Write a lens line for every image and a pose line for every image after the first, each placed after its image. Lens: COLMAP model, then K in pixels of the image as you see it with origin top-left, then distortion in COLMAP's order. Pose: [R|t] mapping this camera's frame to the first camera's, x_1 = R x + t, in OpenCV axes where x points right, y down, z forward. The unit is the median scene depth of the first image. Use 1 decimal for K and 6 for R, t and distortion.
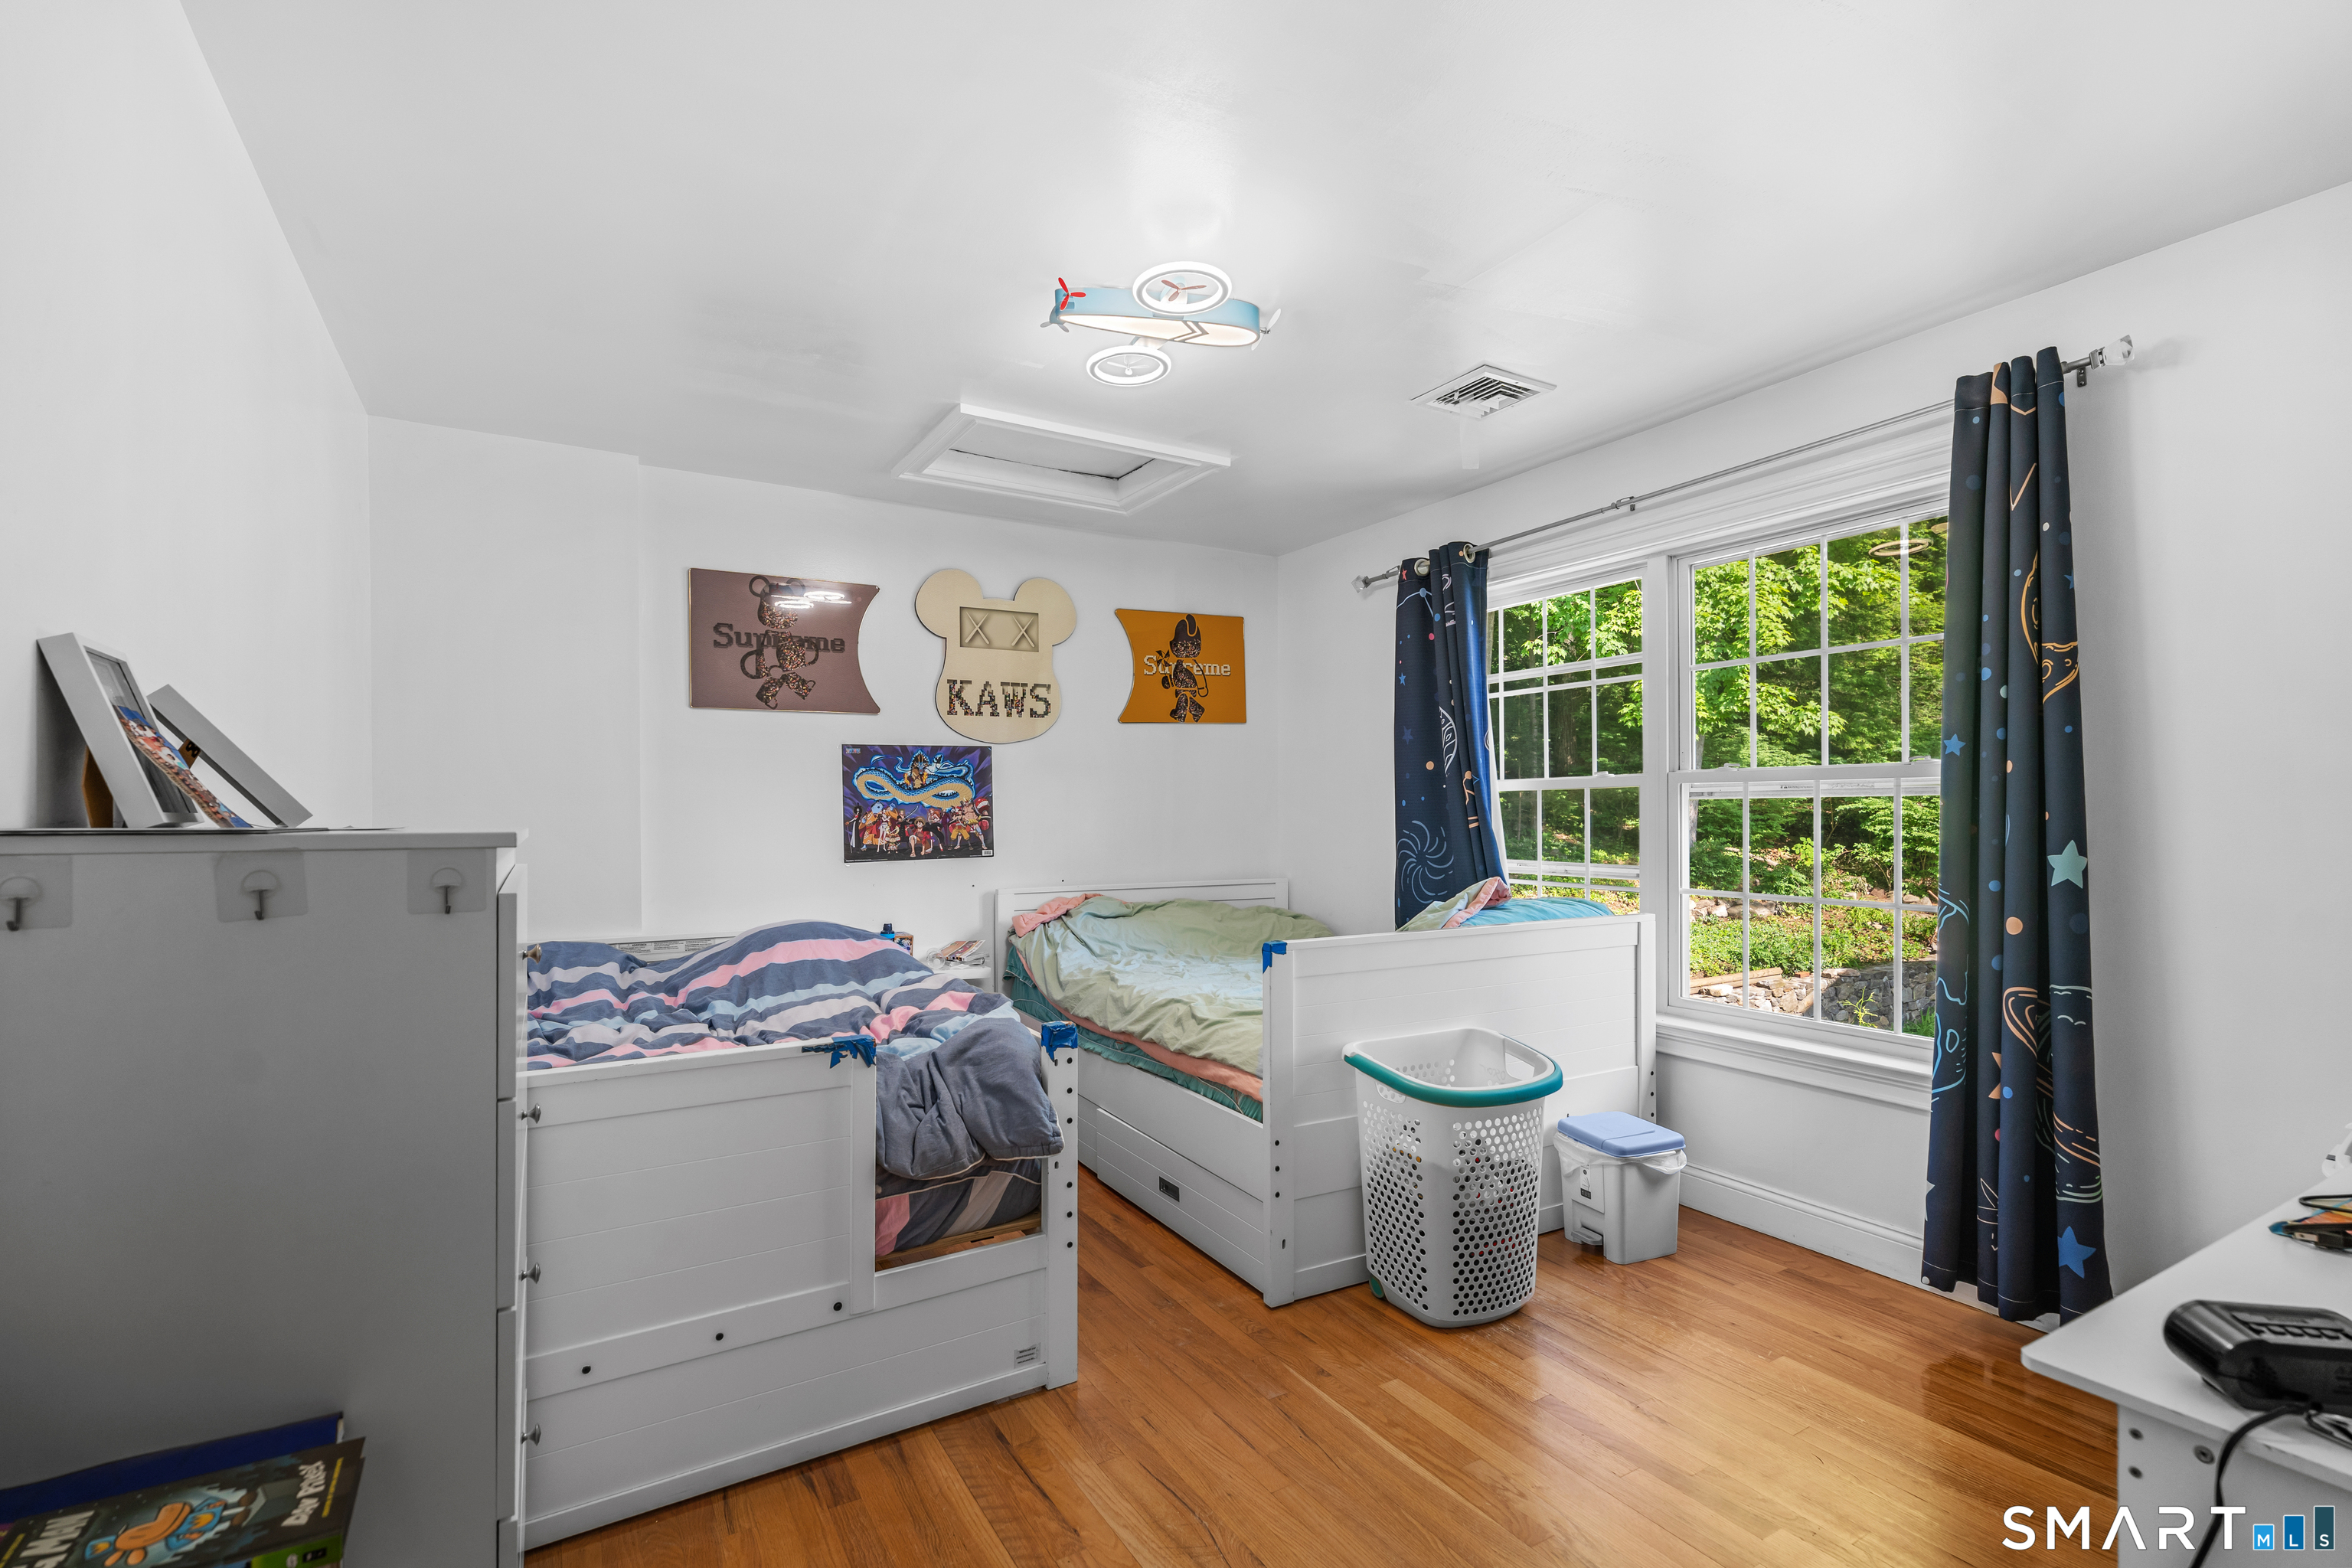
lens RADIAL K [[1055.0, 0, 1172.6], [0, 1055.0, 818.7], [0, 0, 1]] dist [-0.000546, -0.000354]
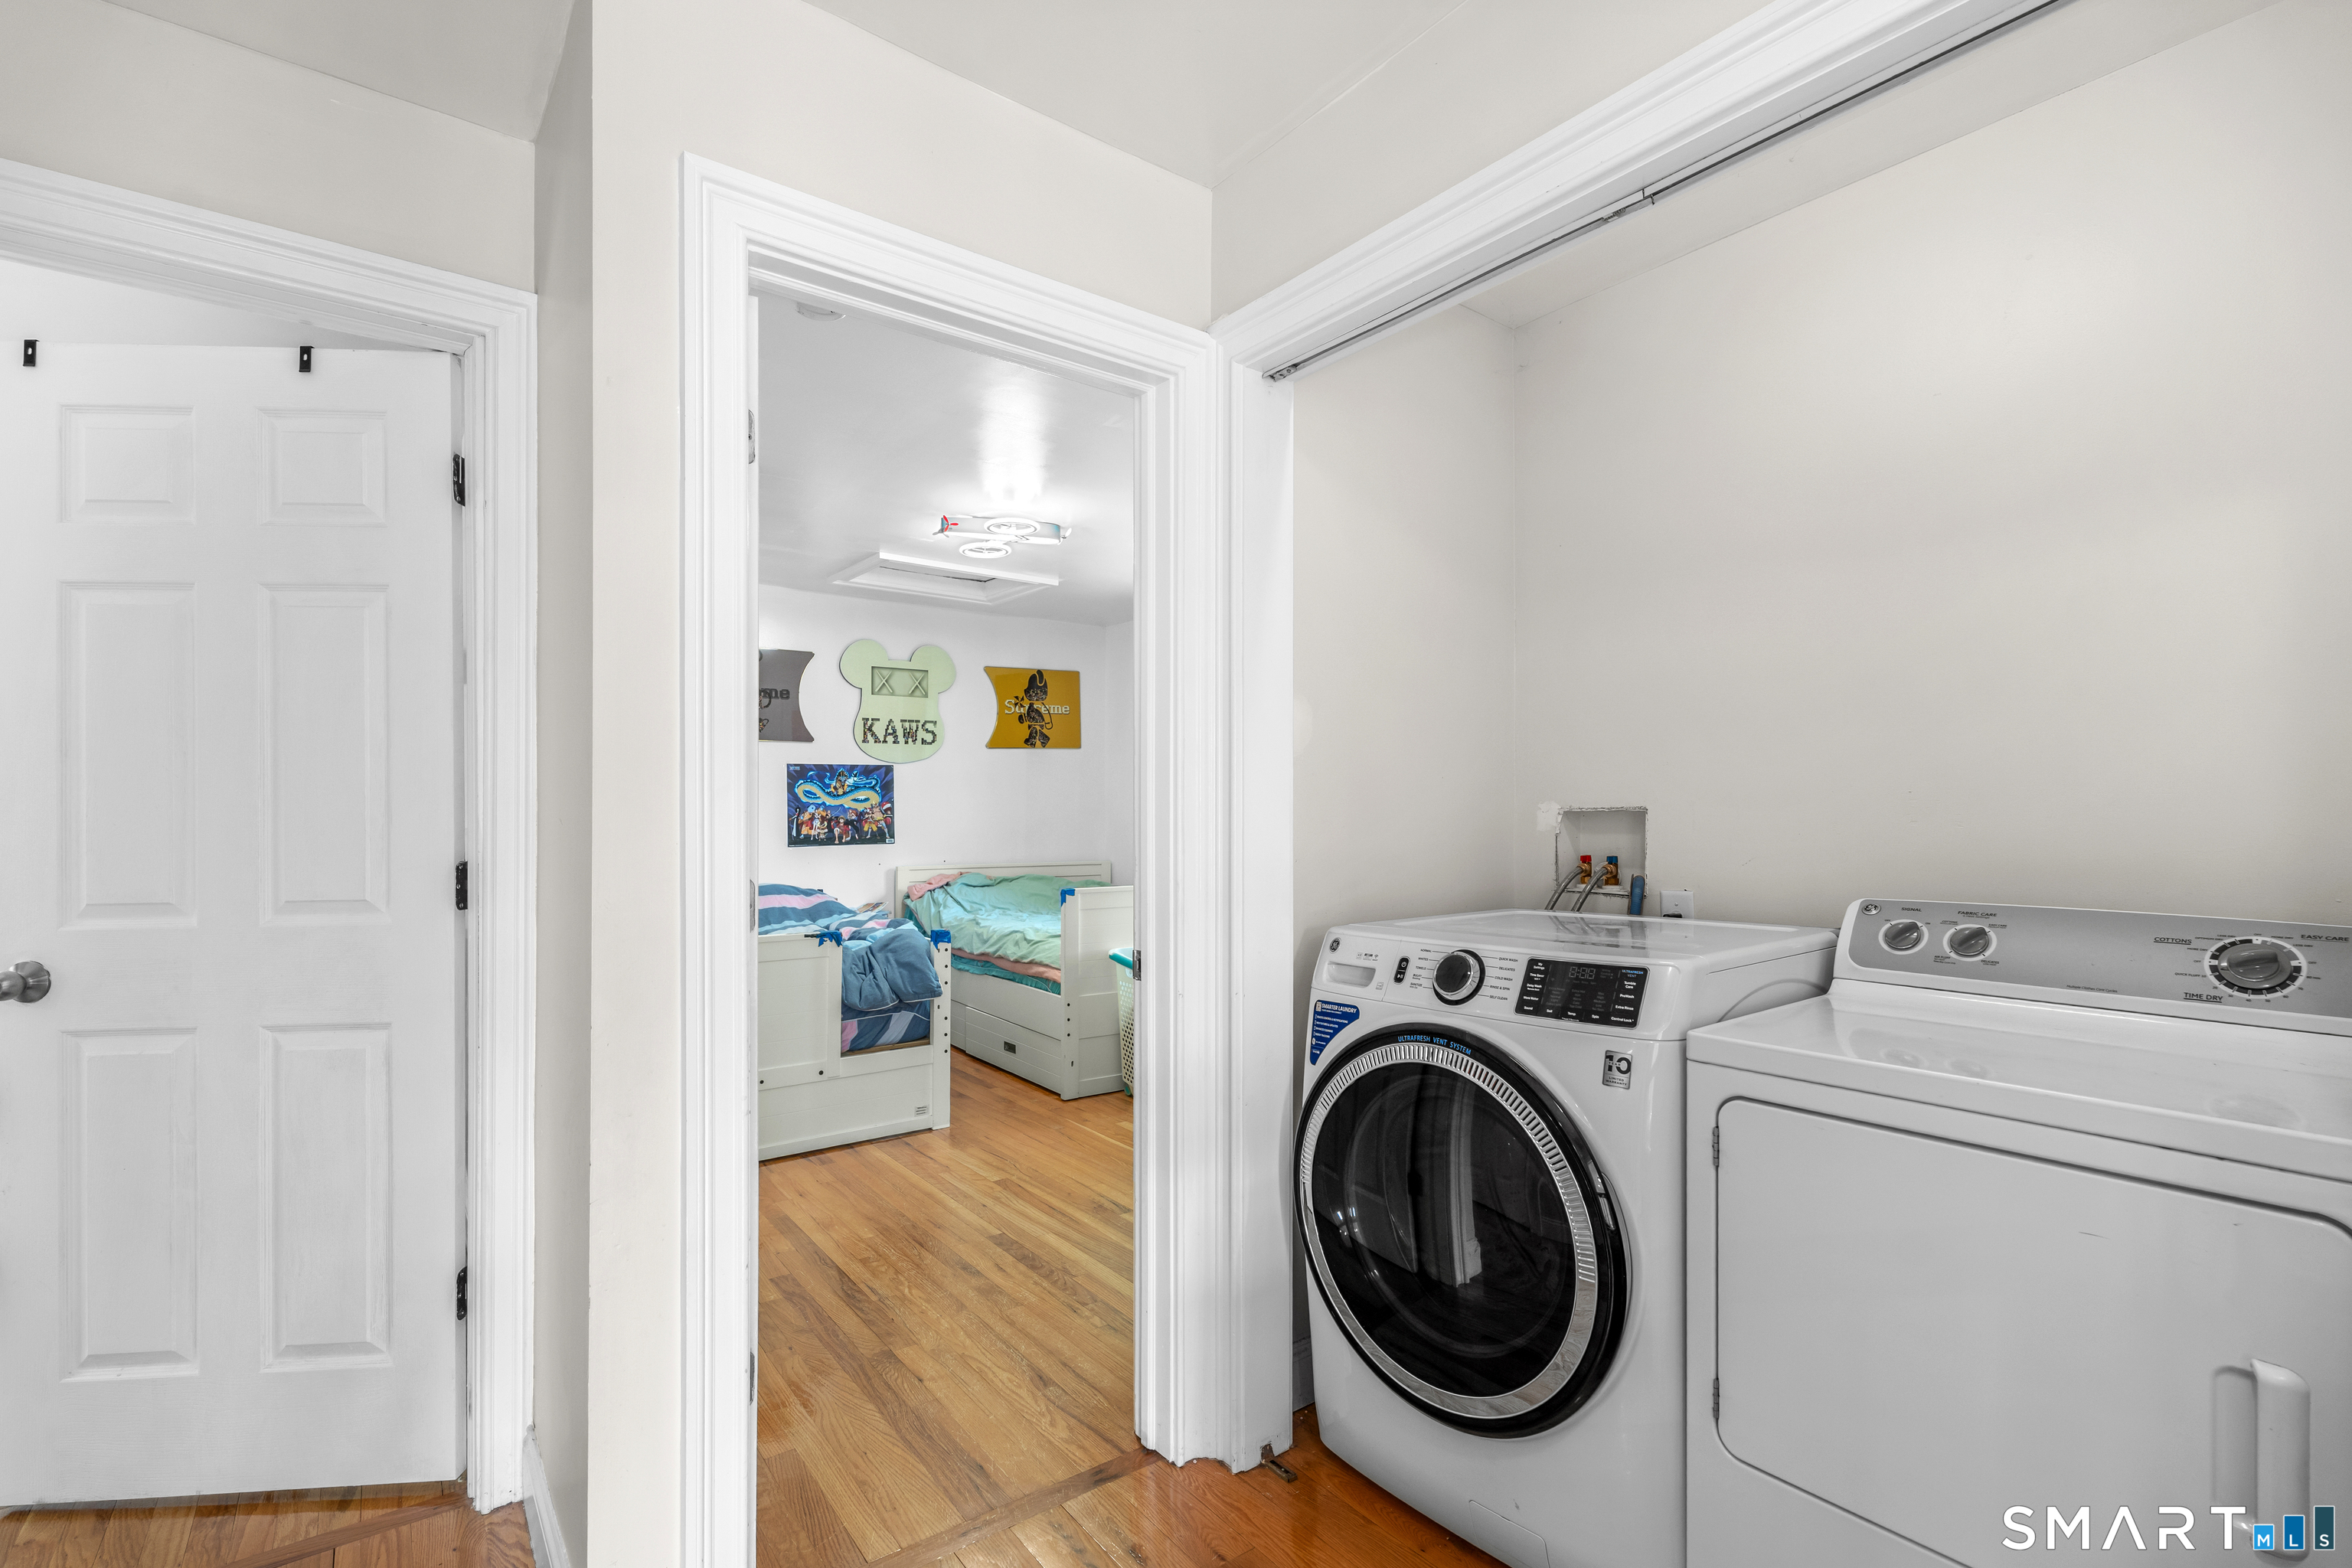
lens RADIAL K [[1055.0, 0, 1172.6], [0, 1055.0, 818.7], [0, 0, 1]] dist [-0.000546, -0.000354]
pose [[0.994288, 0.006228, 0.106550, 0.051808], [-0.006250, 0.999980, -0.000127, 0.000607], [-0.106549, -0.000540, 0.994307, -0.464346]]
